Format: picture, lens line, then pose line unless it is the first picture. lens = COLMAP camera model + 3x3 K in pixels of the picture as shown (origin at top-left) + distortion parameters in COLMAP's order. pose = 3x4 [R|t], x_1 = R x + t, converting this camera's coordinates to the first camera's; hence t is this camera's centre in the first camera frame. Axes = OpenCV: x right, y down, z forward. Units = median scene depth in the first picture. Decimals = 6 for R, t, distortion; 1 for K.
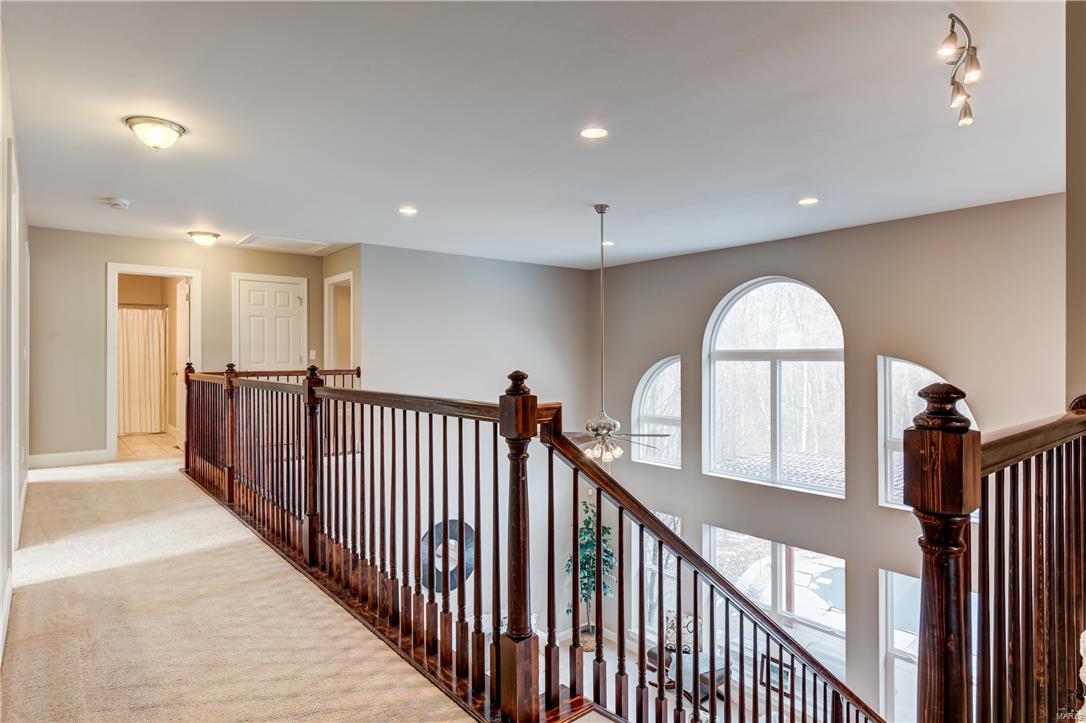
lens RADIAL K [[617.3, 0, 542.0], [0, 617.3, 356.4], [0, 0, 1]] dist [0.001299, 0.001280]
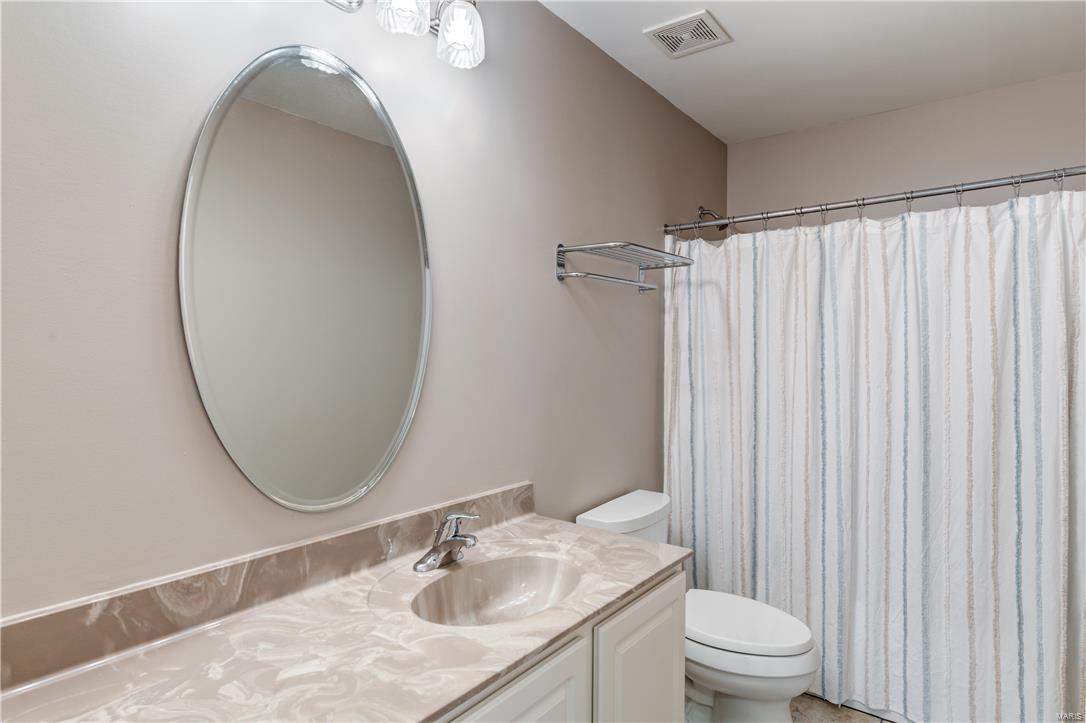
lens RADIAL K [[617.3, 0, 546.9], [0, 617.3, 362.4], [0, 0, 1]] dist [0.001299, 0.001280]
pose [[0.251257, 0.011002, -0.967858, -0.640900], [0.000592, 0.999933, 0.011521, -0.028215], [0.967920, -0.003468, 0.251234, 1.078174]]
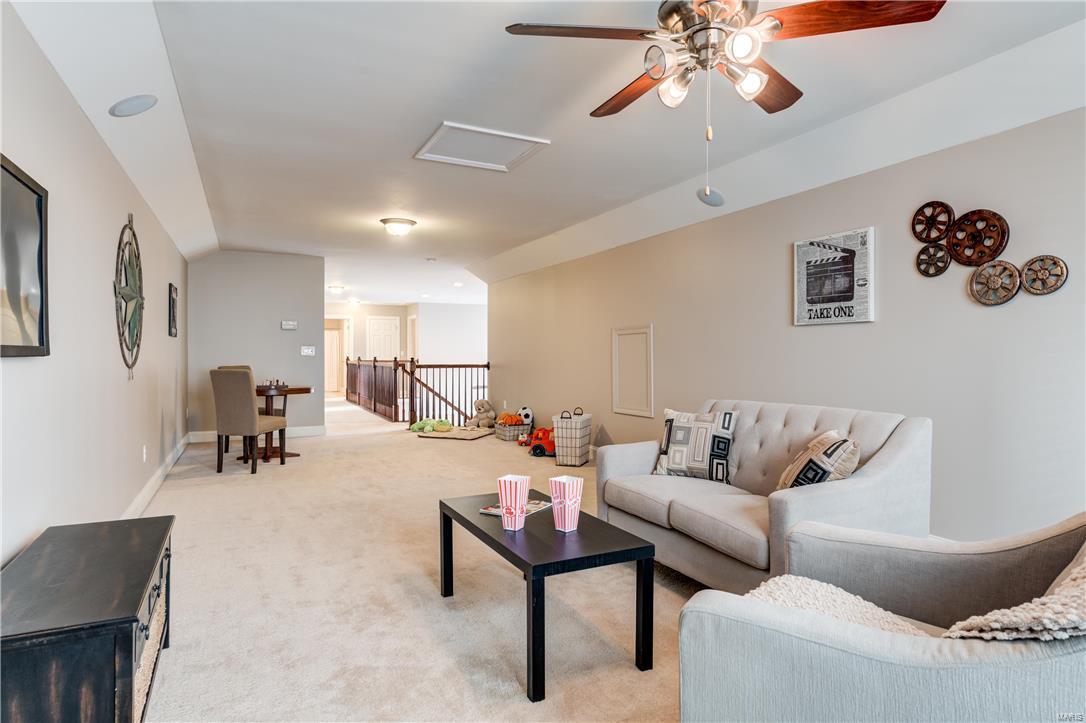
lens RADIAL K [[617.3, 0, 542.7], [0, 617.3, 359.3], [0, 0, 1]] dist [0.001299, 0.001280]
pose [[0.971977, 0.002385, -0.235065, 0.655003], [-0.000781, 0.999976, 0.006917, 0.003557], [0.235076, -0.006540, 0.971955, -1.037811]]
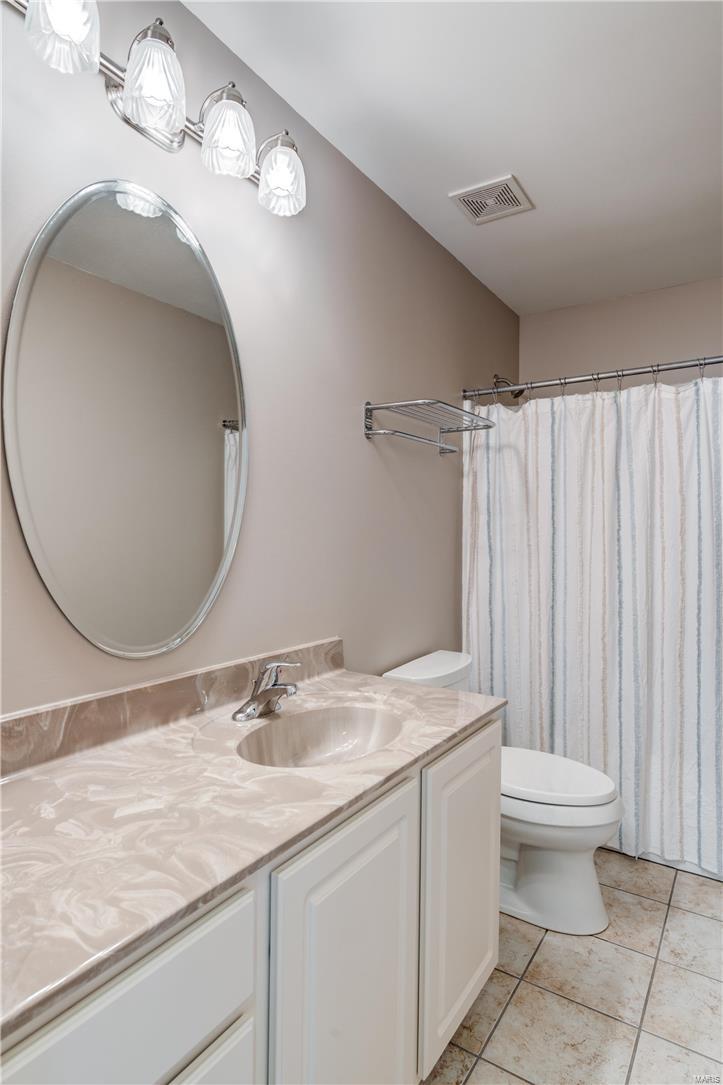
lens RADIAL K [[616.7, 0, 360.8], [0, 616.7, 536.6], [0, 0, 1]] dist [0.001299, 0.001280]
pose [[0.311594, 0.002991, -0.950211, -0.645939], [-0.003950, 0.999990, 0.001852, -0.016324], [0.950207, 0.003176, 0.311602, 1.062195]]
